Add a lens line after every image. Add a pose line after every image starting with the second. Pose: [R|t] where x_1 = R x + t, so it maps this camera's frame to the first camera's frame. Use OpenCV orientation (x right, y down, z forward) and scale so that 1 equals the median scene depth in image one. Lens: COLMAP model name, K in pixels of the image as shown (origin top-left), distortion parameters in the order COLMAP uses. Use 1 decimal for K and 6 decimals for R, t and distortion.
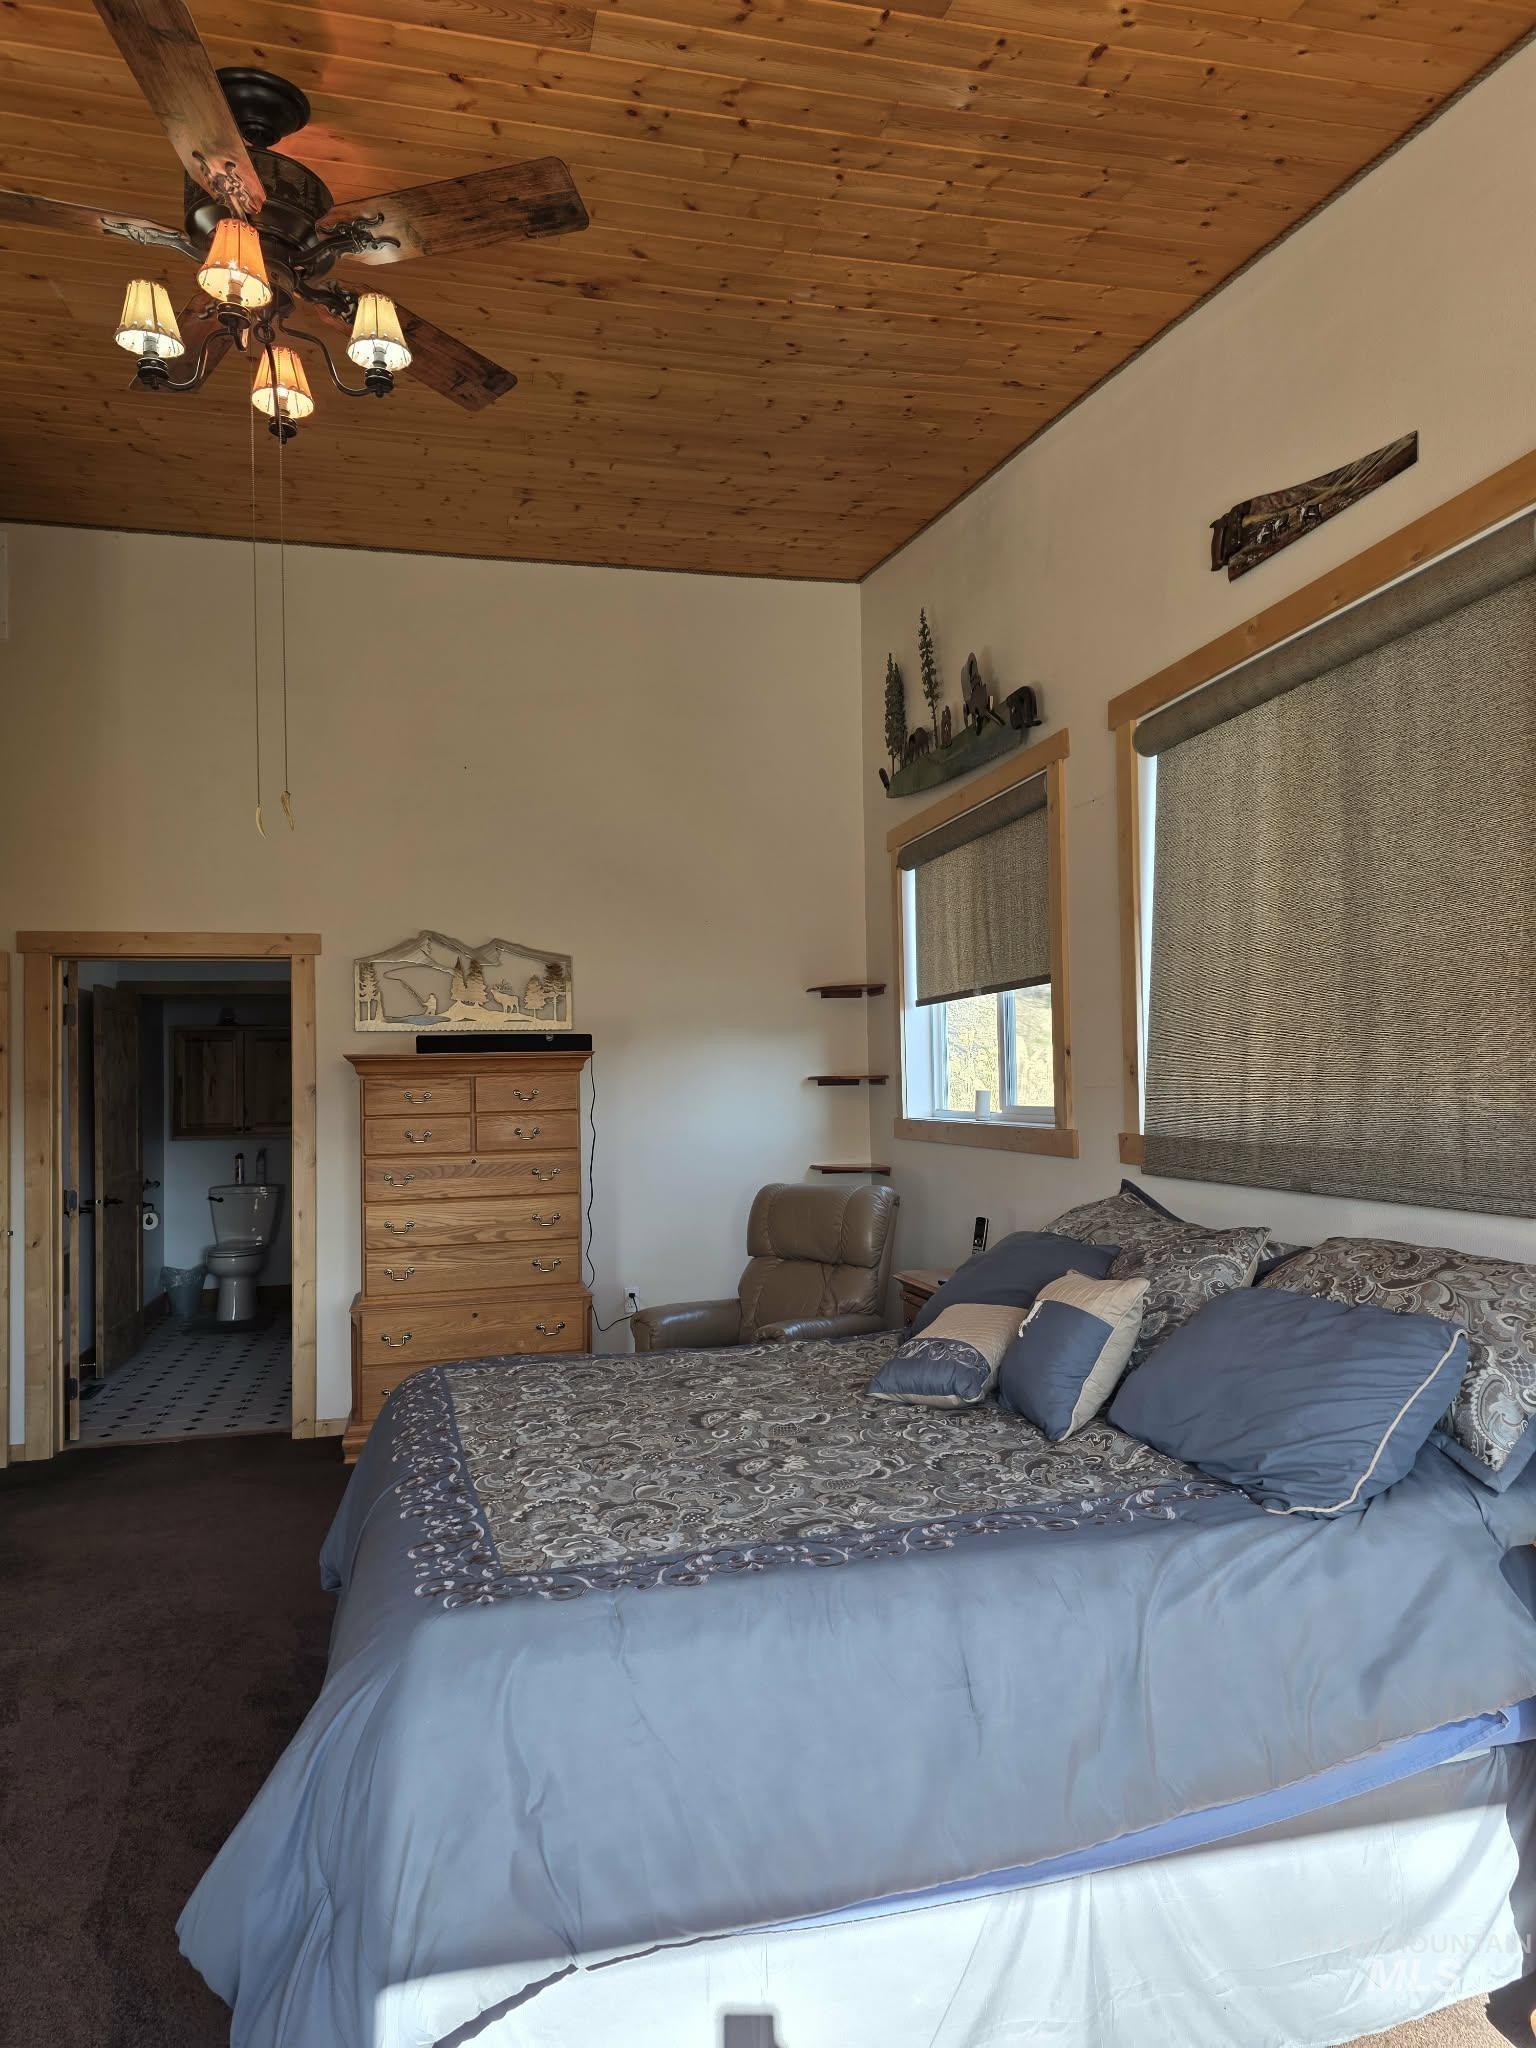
lens RADIAL K [[1346.3, 0, 758.9], [0, 1346.3, 1048.9], [0, 0, 1]] dist [0.085023, -0.067254]
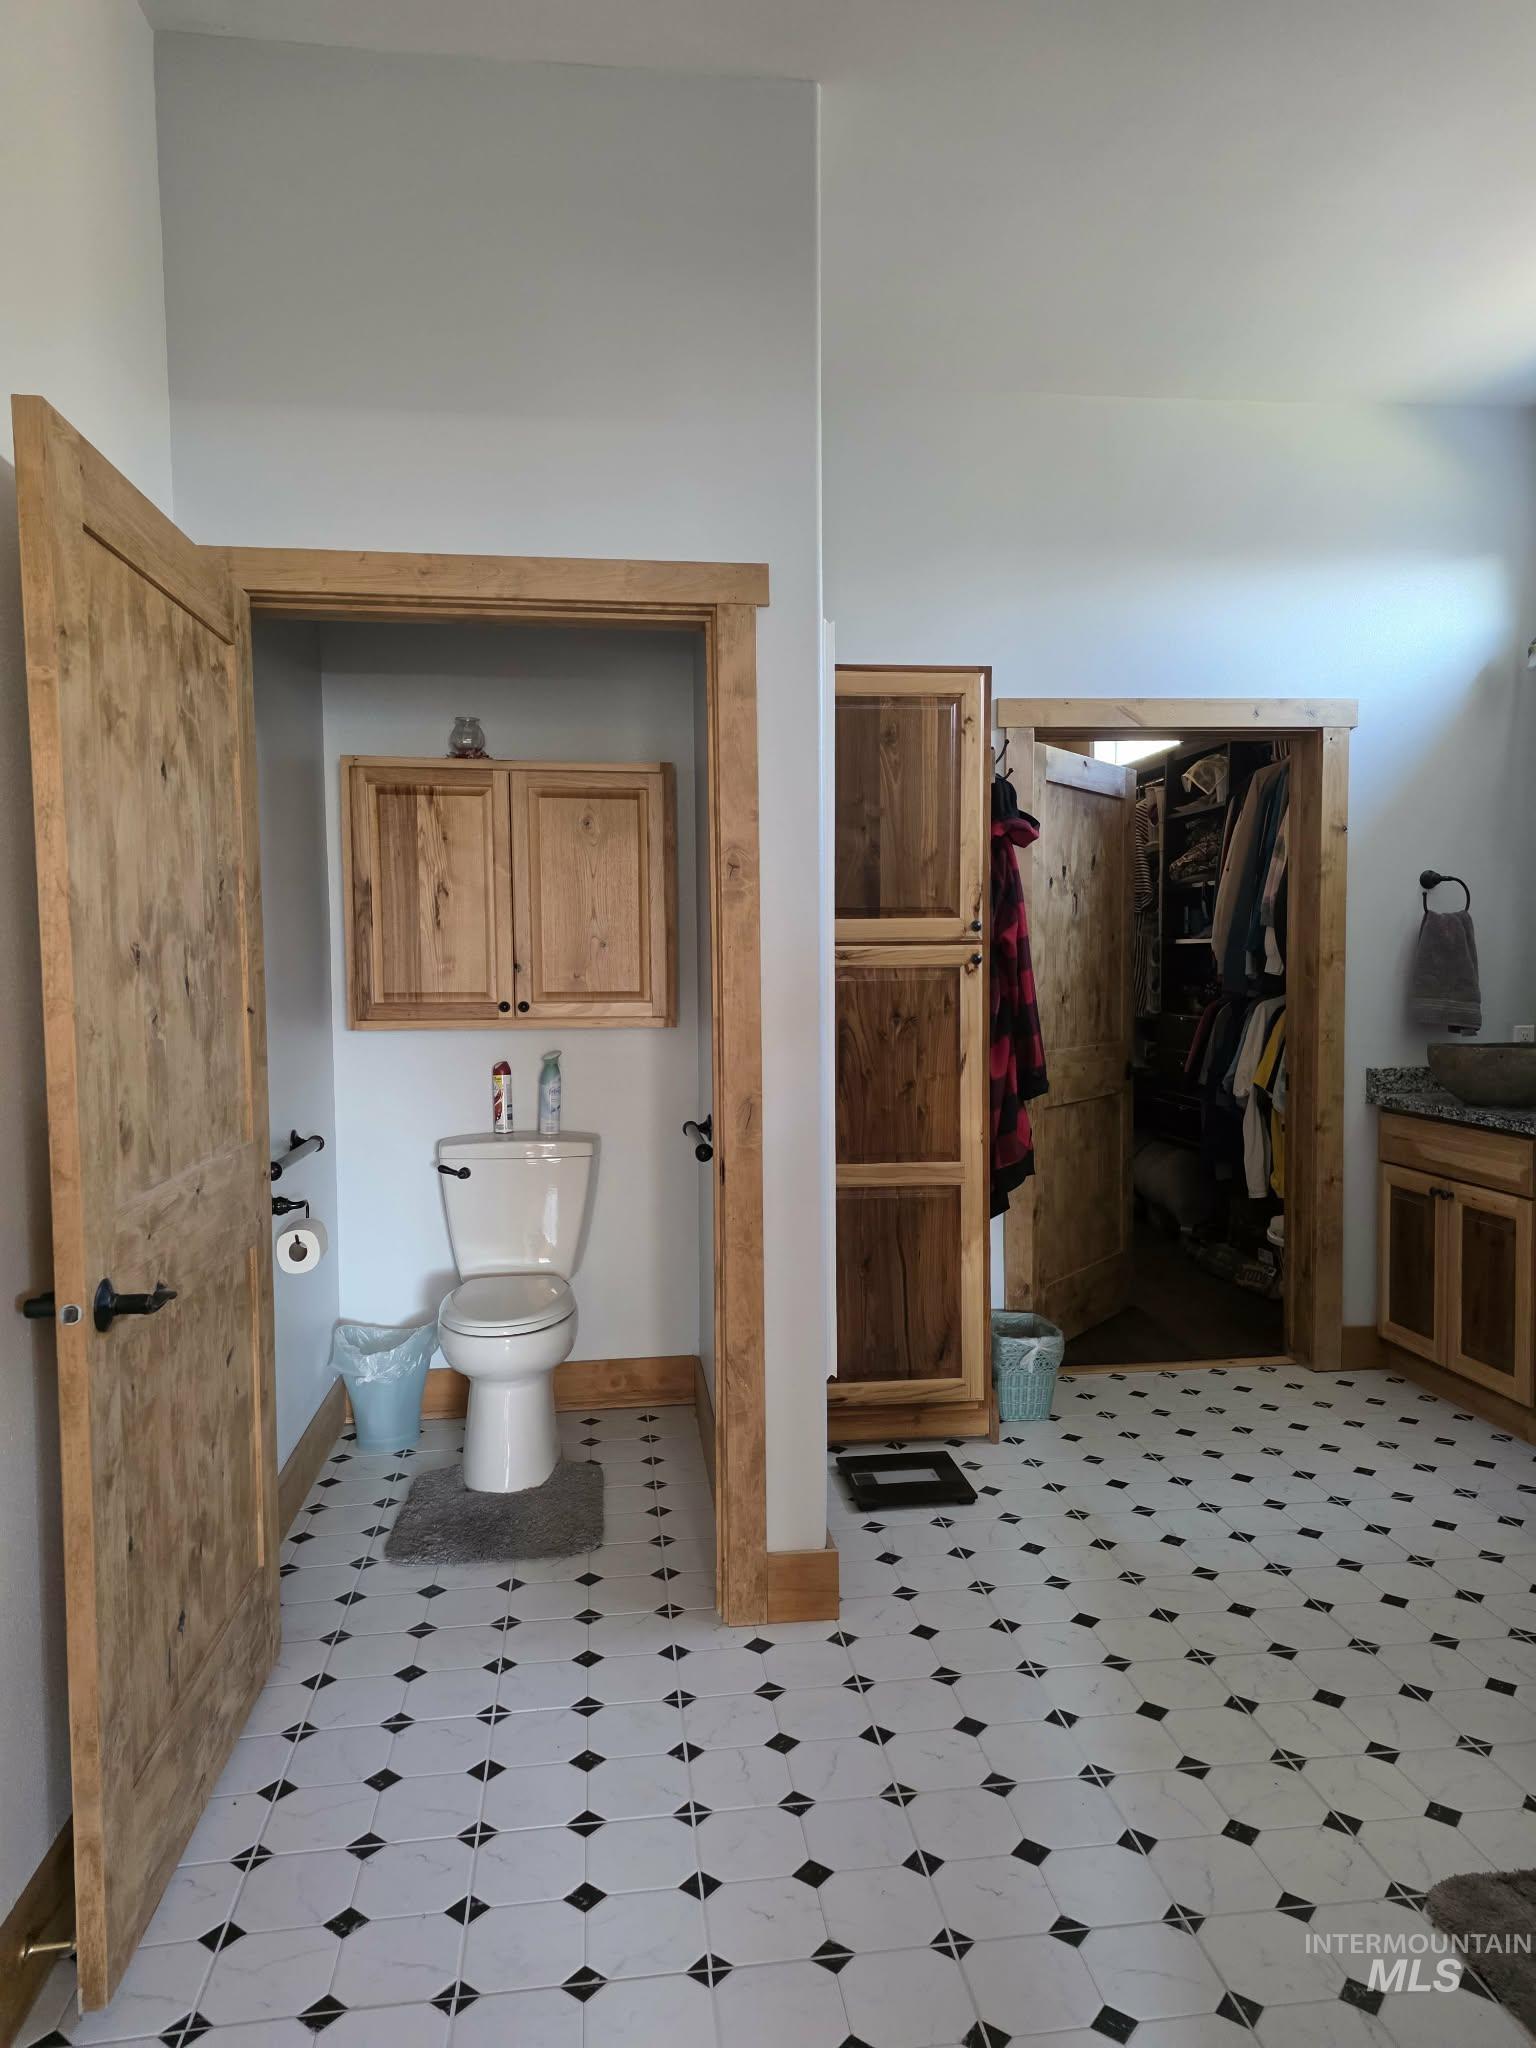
lens RADIAL K [[1352.2, 0, 784.0], [0, 1352.2, 1029.1], [0, 0, 1]] dist [0.085744, -0.075350]
pose [[0.995122, 0.015745, -0.097390, -0.919700], [-0.007608, 0.996490, 0.083363, 0.109637], [0.098360, -0.082215, 0.991749, 2.140919]]
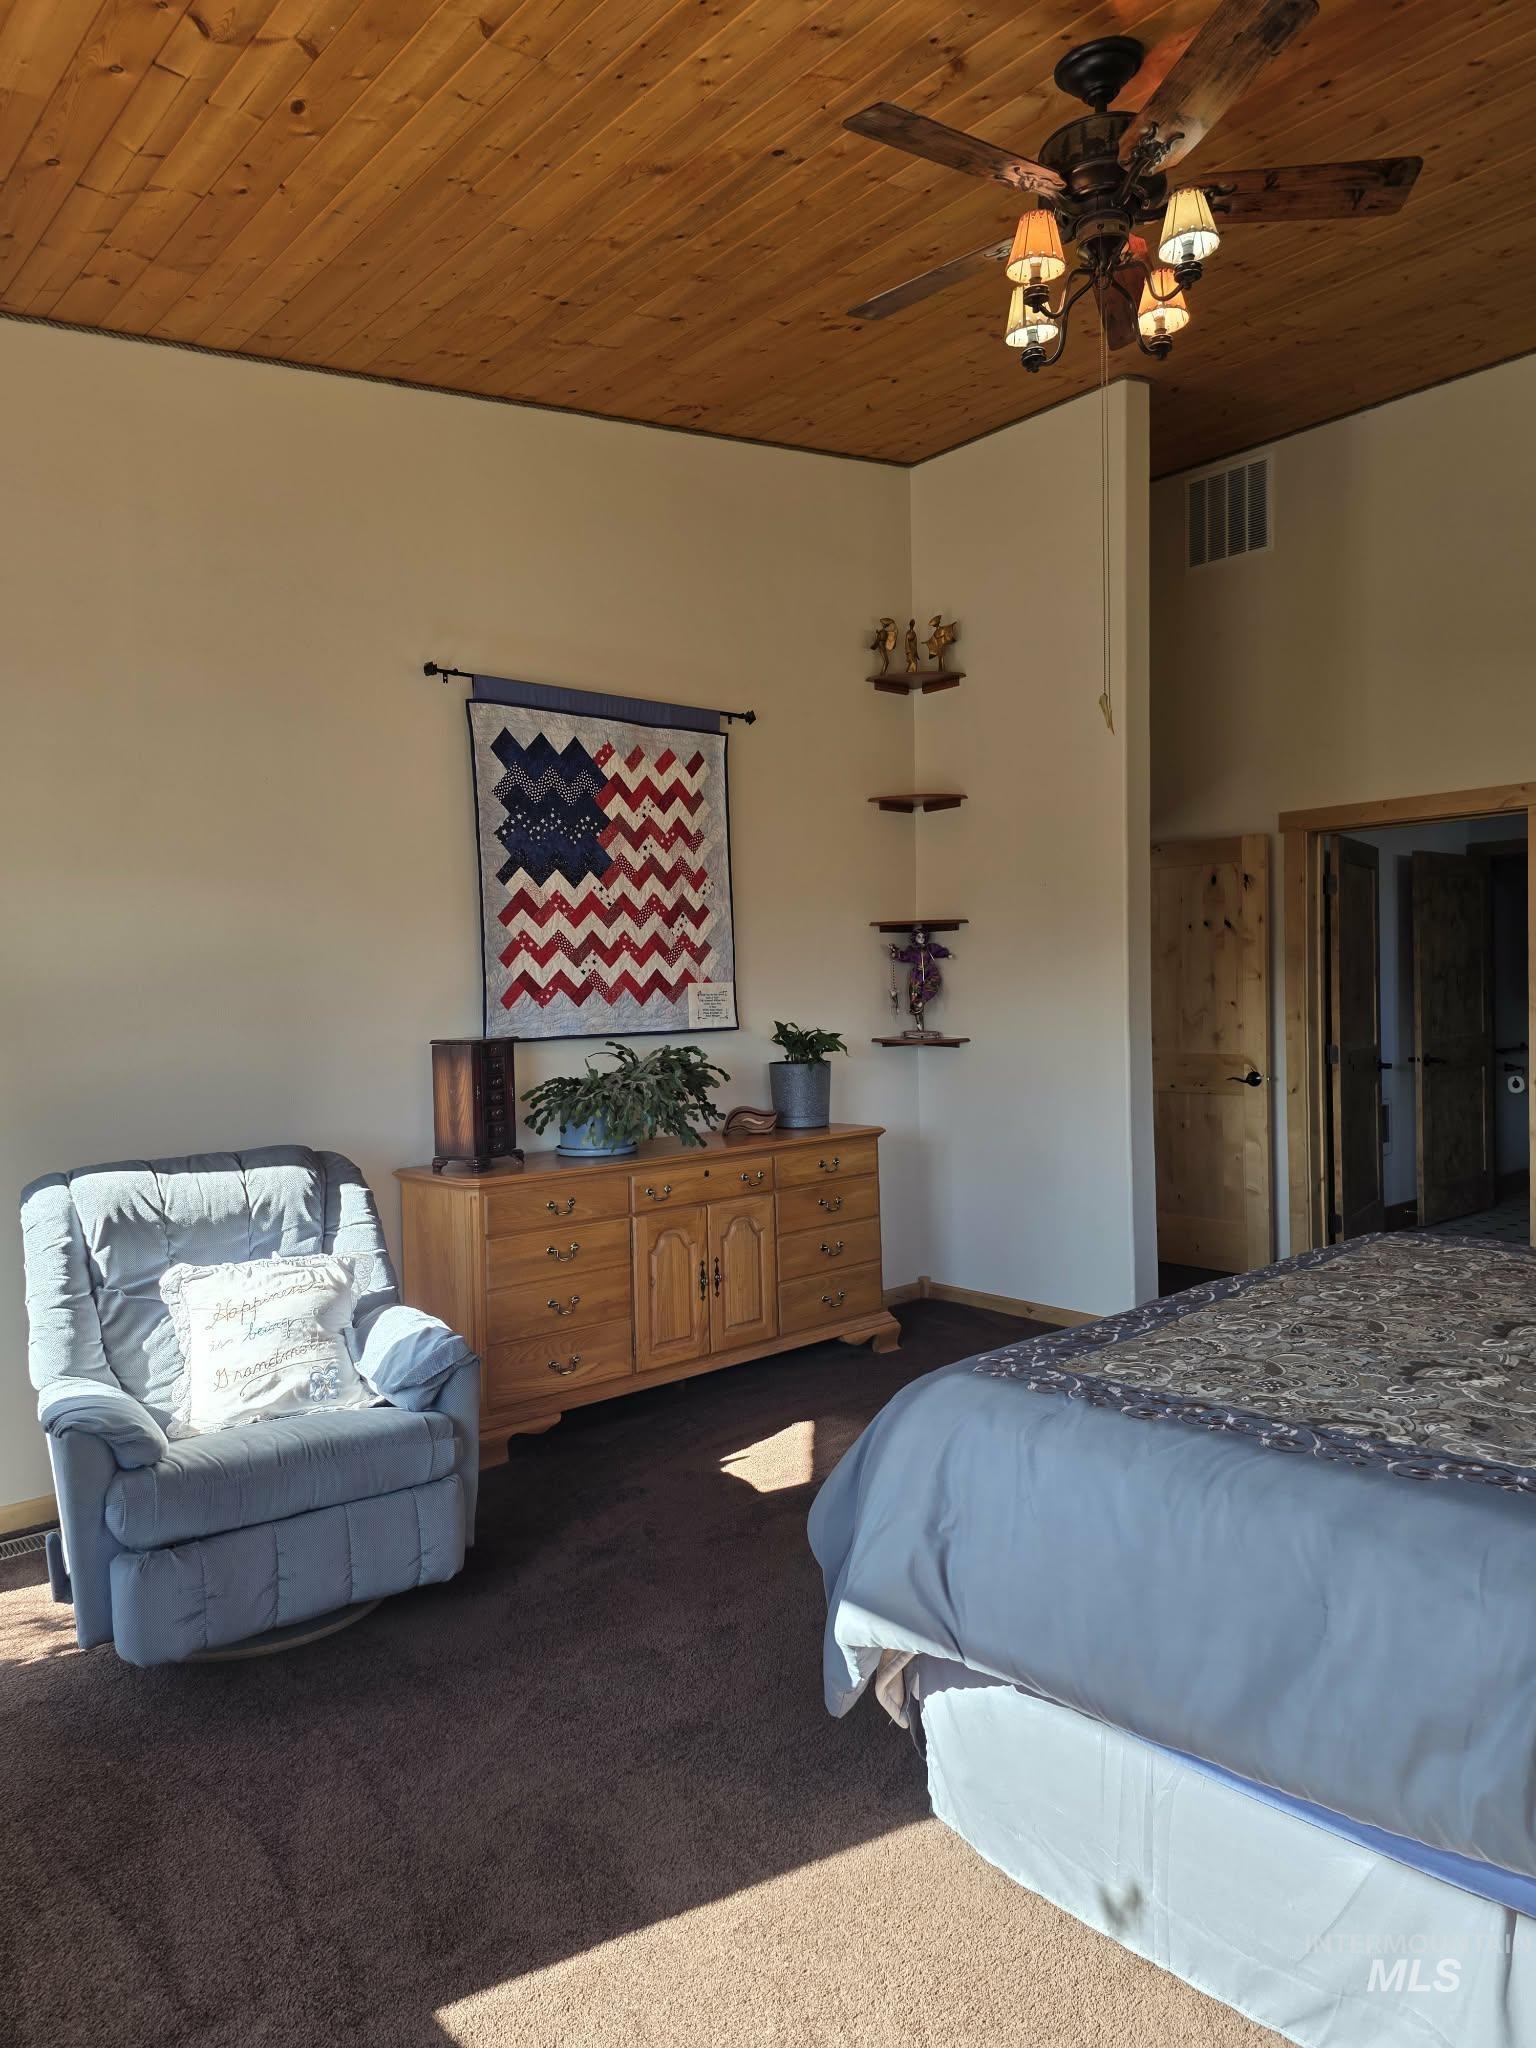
lens RADIAL K [[1352.2, 0, 784.0], [0, 1352.2, 1029.1], [0, 0, 1]] dist [0.085744, -0.075350]
pose [[0.481030, 0.036640, -0.875938, 0.564450], [0.038335, 0.997292, 0.062768, 0.011310], [0.875865, -0.063772, 0.478323, 0.206235]]
